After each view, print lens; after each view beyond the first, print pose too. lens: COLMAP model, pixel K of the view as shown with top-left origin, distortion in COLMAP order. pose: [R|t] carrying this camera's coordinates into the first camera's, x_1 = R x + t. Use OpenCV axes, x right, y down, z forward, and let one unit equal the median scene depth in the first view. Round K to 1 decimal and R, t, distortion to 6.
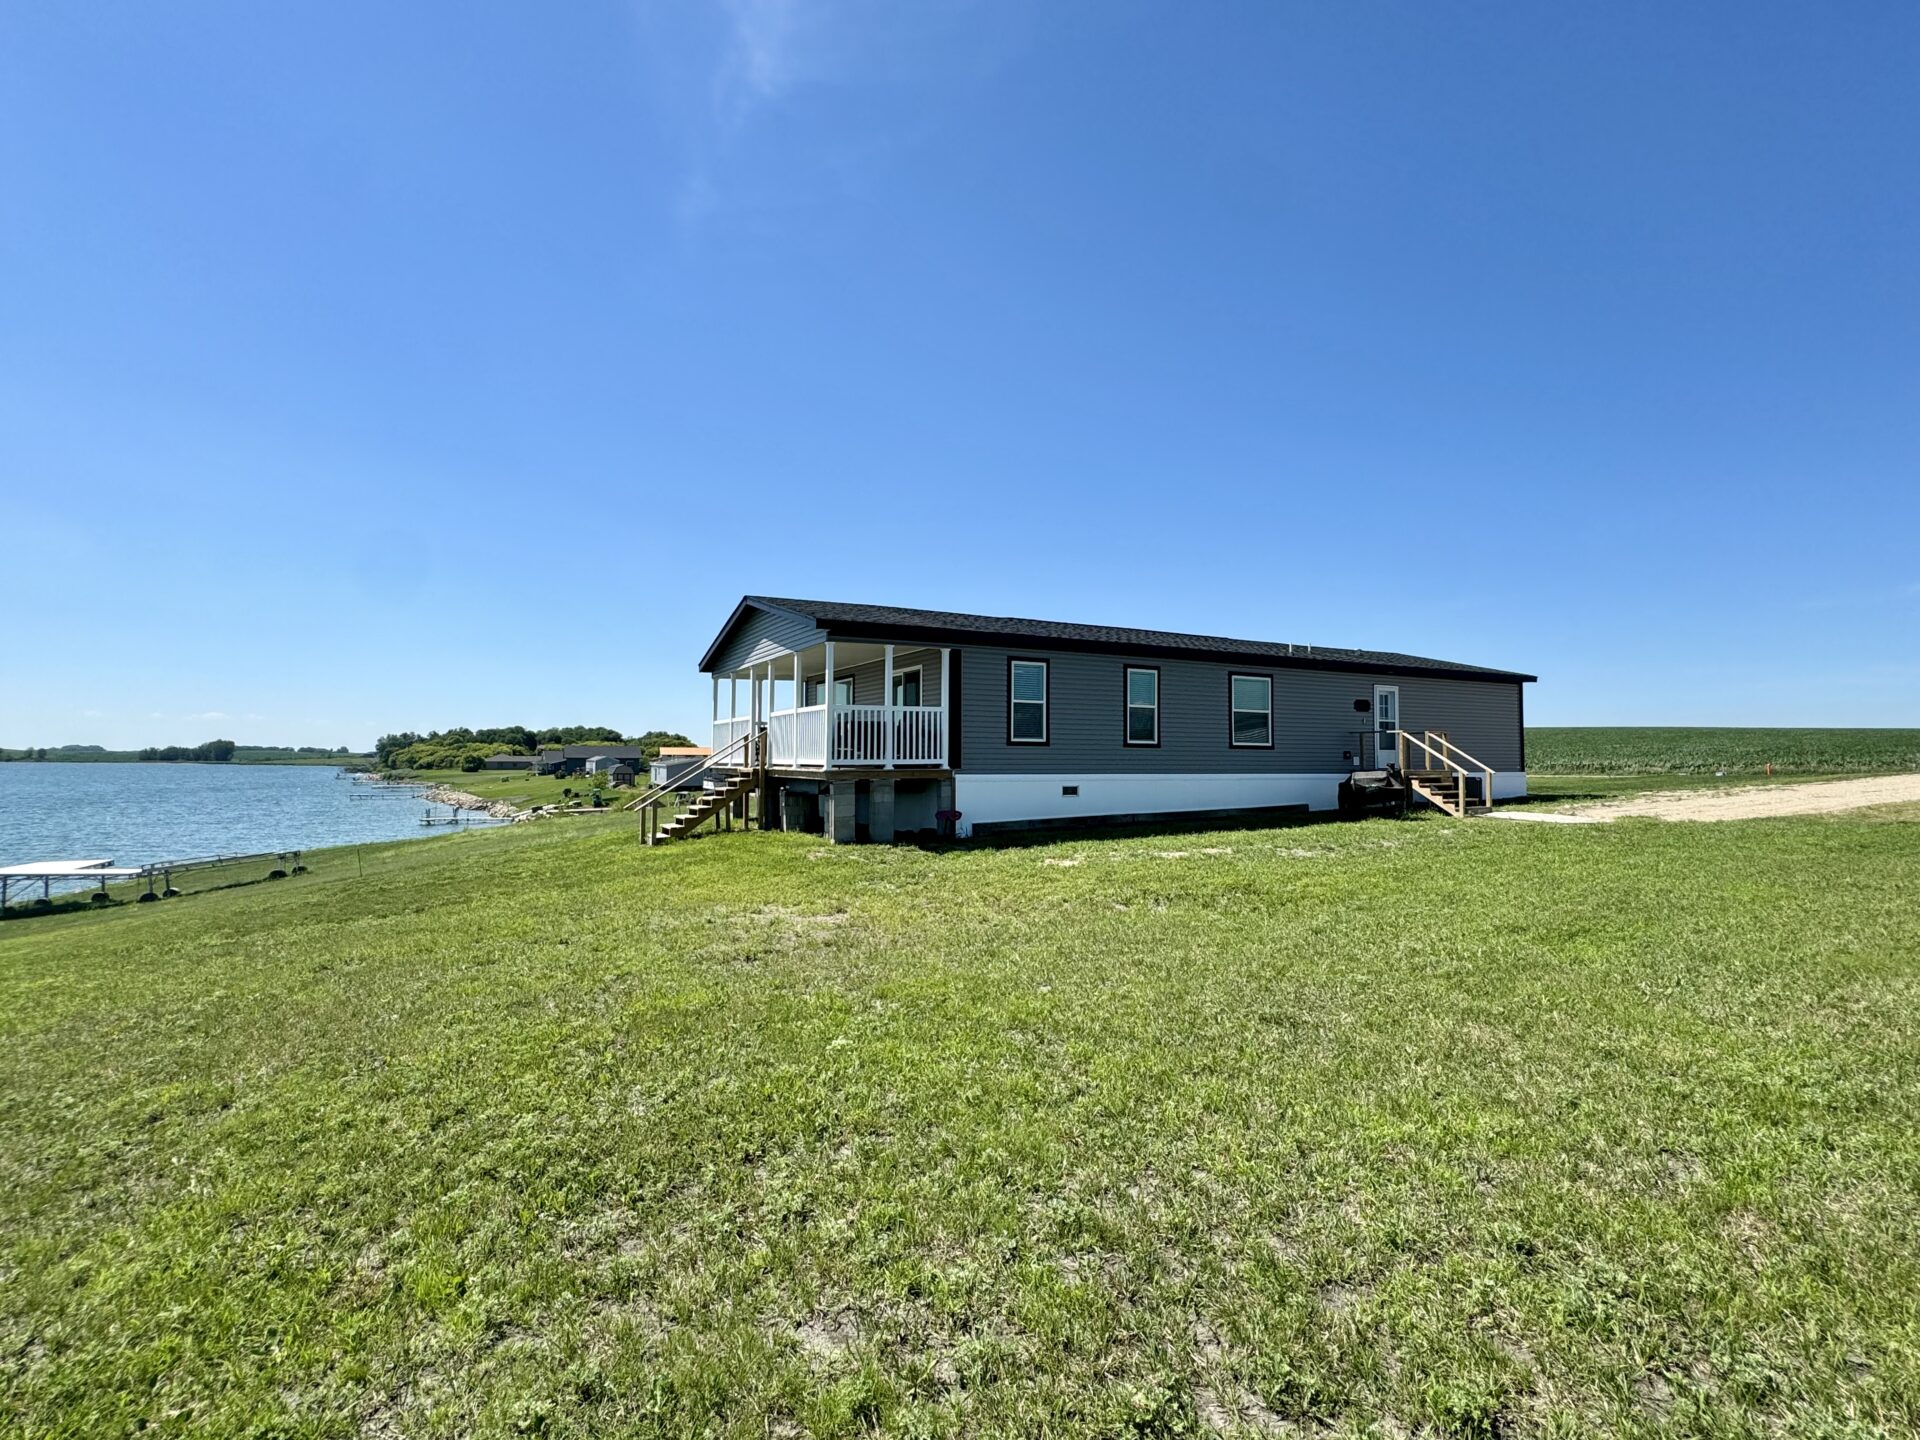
lens RADIAL K [[900.0, 0, 896.1], [0, 900.0, 719.0], [0, 0, 1]] dist [-0.001914, -0.000066]
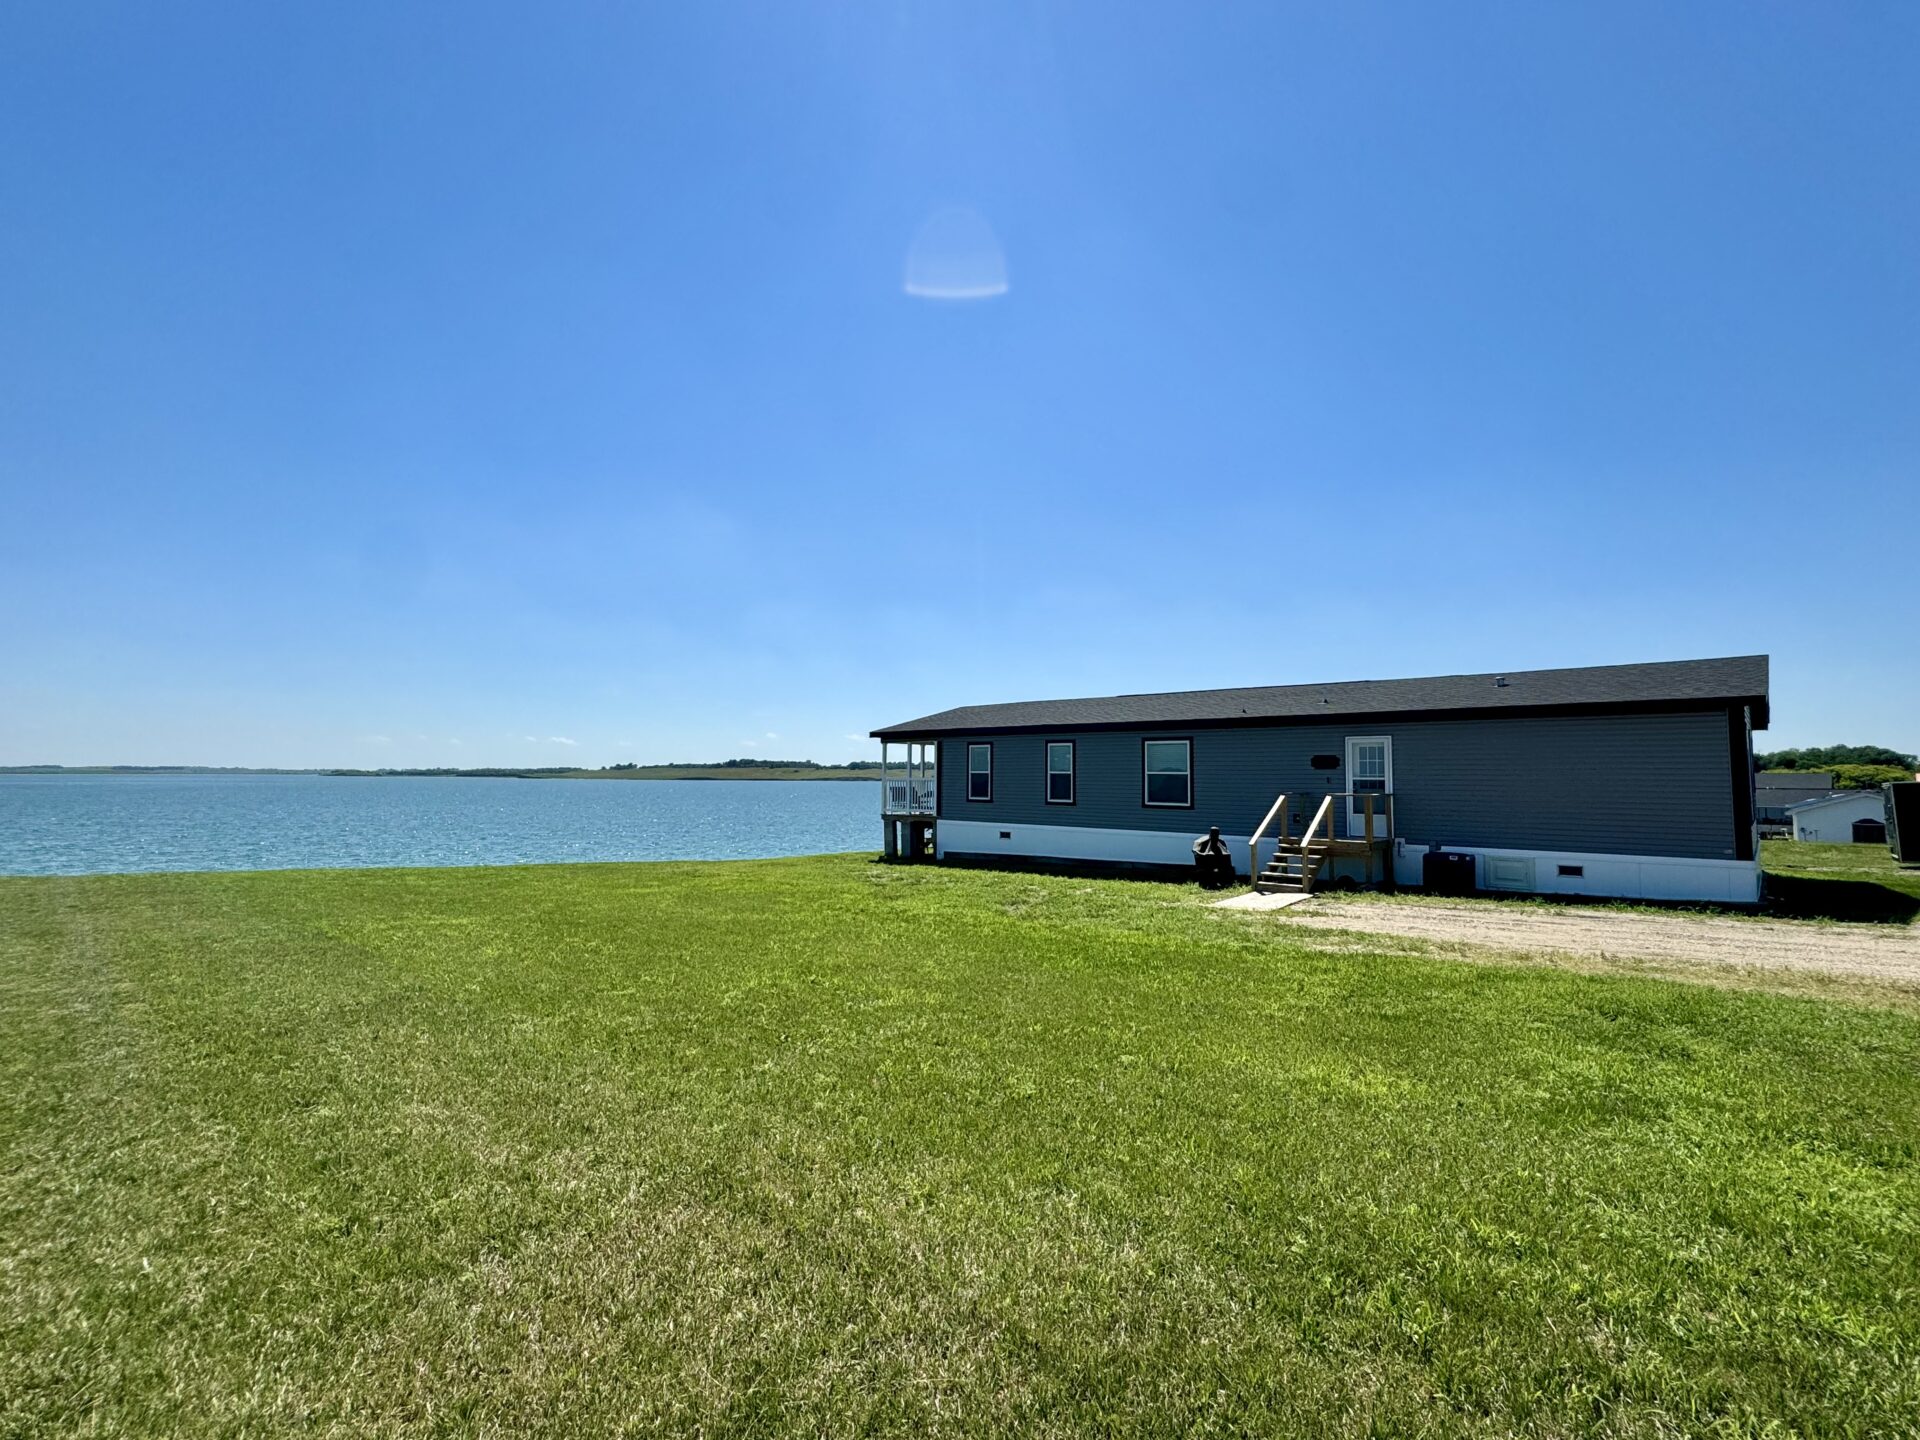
lens RADIAL K [[900.0, 0, 964.2], [0, 900.0, 724.2], [0, 0, 1]] dist [-0.001914, -0.000066]
pose [[0.371992, -0.057594, -0.926448, 1.474725], [0.034367, 0.998244, -0.048258, -0.027083], [0.927600, -0.013888, 0.373318, 0.420949]]
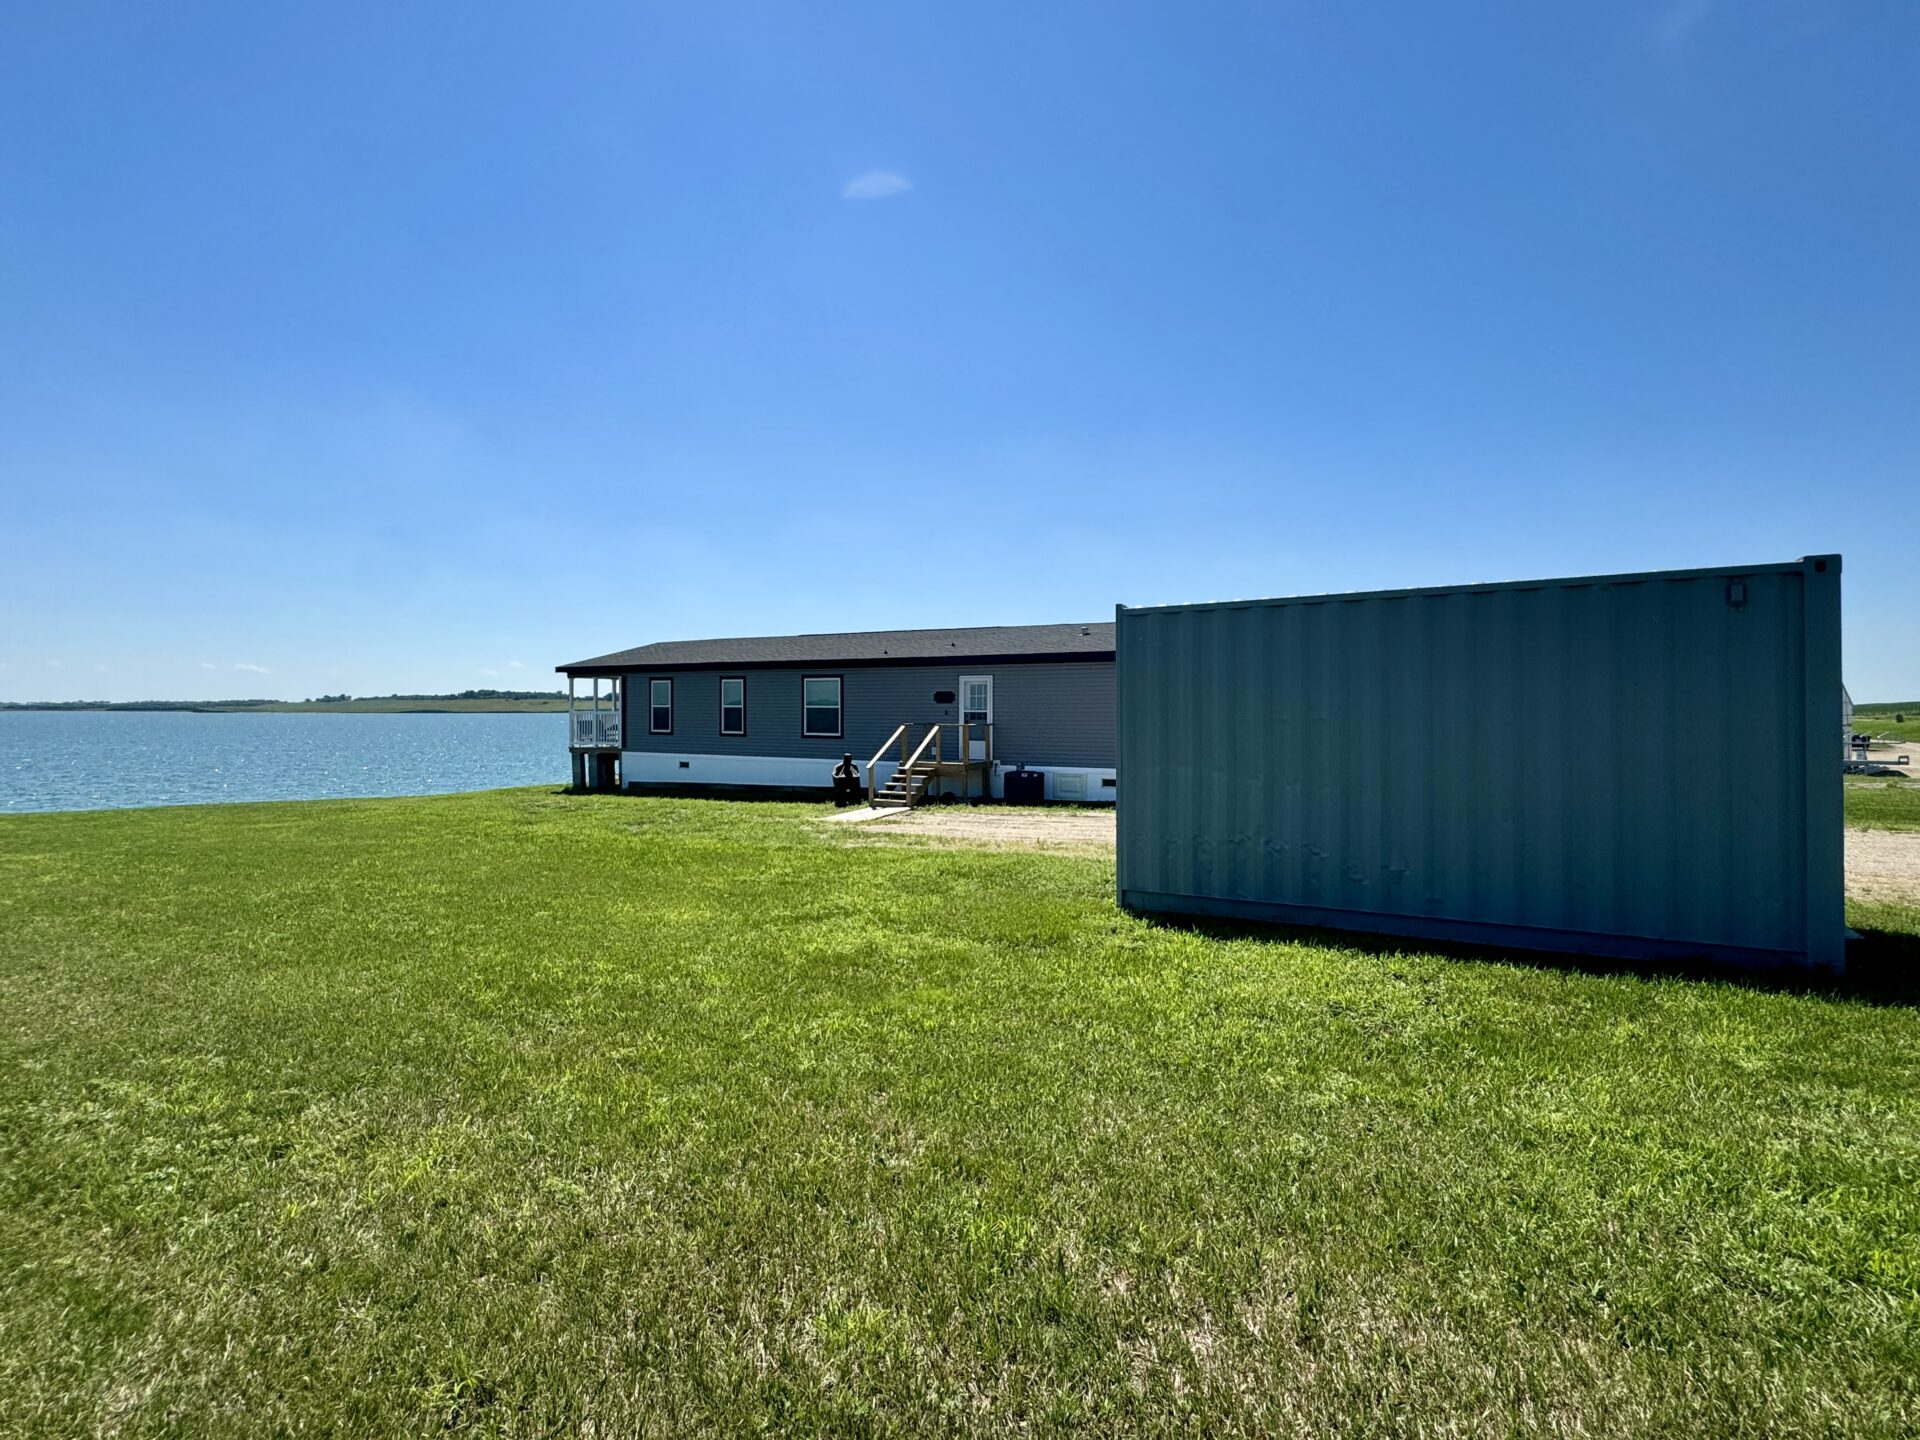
lens RADIAL K [[900.0, 0, 960.5], [0, 900.0, 719.0], [0, 0, 1]] dist [-0.001914, -0.000066]
pose [[0.586883, 0.004658, -0.809658, 1.674722], [0.035552, 0.998871, 0.031517, -0.027092], [0.808891, -0.047282, 0.586055, 0.497398]]
